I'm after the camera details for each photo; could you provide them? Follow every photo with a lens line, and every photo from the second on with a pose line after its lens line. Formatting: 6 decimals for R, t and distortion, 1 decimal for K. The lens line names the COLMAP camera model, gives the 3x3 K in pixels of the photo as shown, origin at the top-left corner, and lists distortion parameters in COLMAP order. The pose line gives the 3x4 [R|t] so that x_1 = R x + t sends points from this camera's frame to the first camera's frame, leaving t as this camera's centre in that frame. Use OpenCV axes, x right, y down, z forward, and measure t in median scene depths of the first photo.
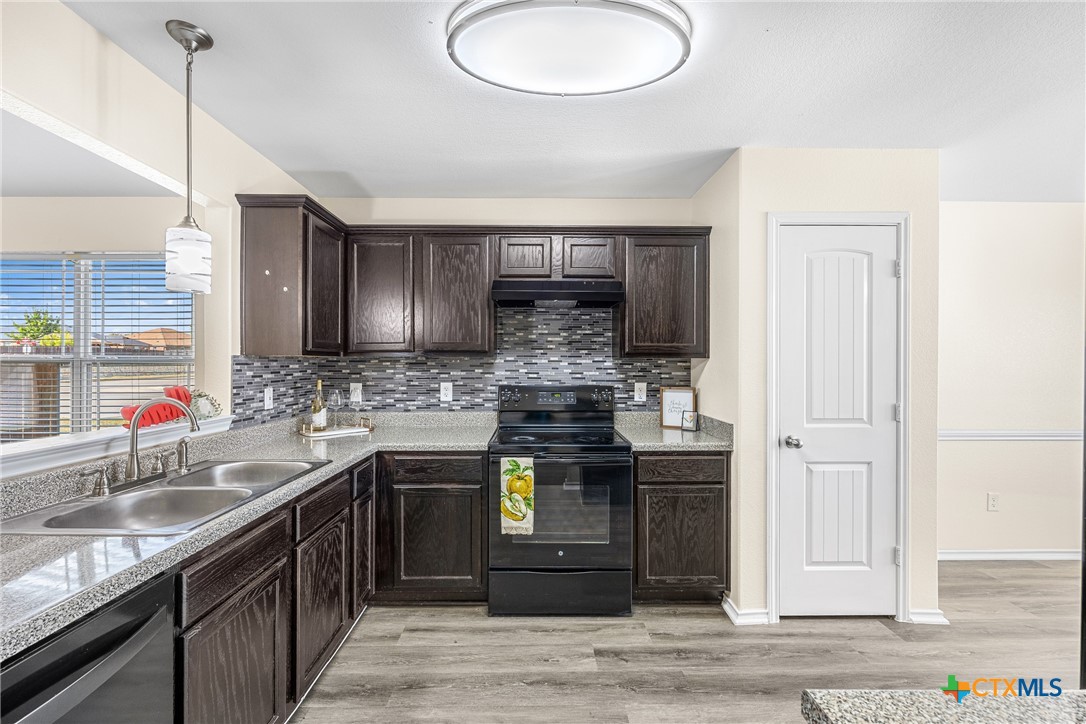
lens RADIAL K [[430.9, 0, 543.0], [0, 430.9, 362.0], [0, 0, 1]] dist [0.000536, 0.000059]
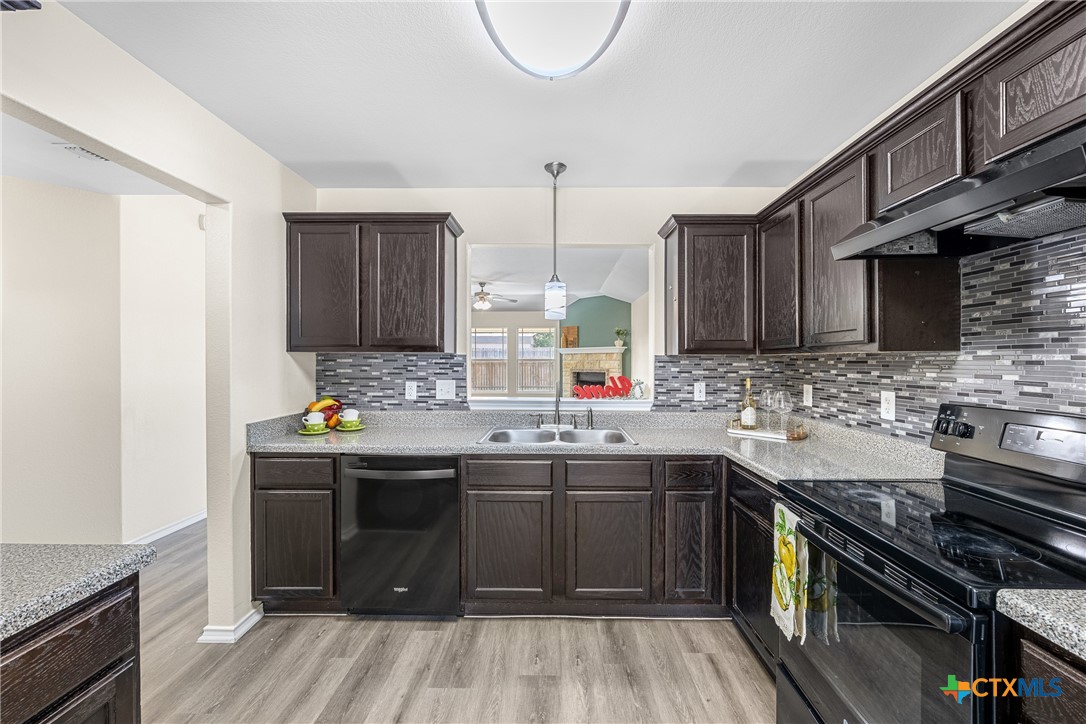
lens RADIAL K [[436.9, 0, 546.7], [0, 436.9, 358.8], [0, 0, 1]] dist [0.001830, 0.000303]
pose [[-0.022093, -0.005533, -0.999741, 0.504134], [0.000075, 0.999985, -0.005536, 0.002122], [0.999756, -0.000197, -0.022092, 0.556794]]
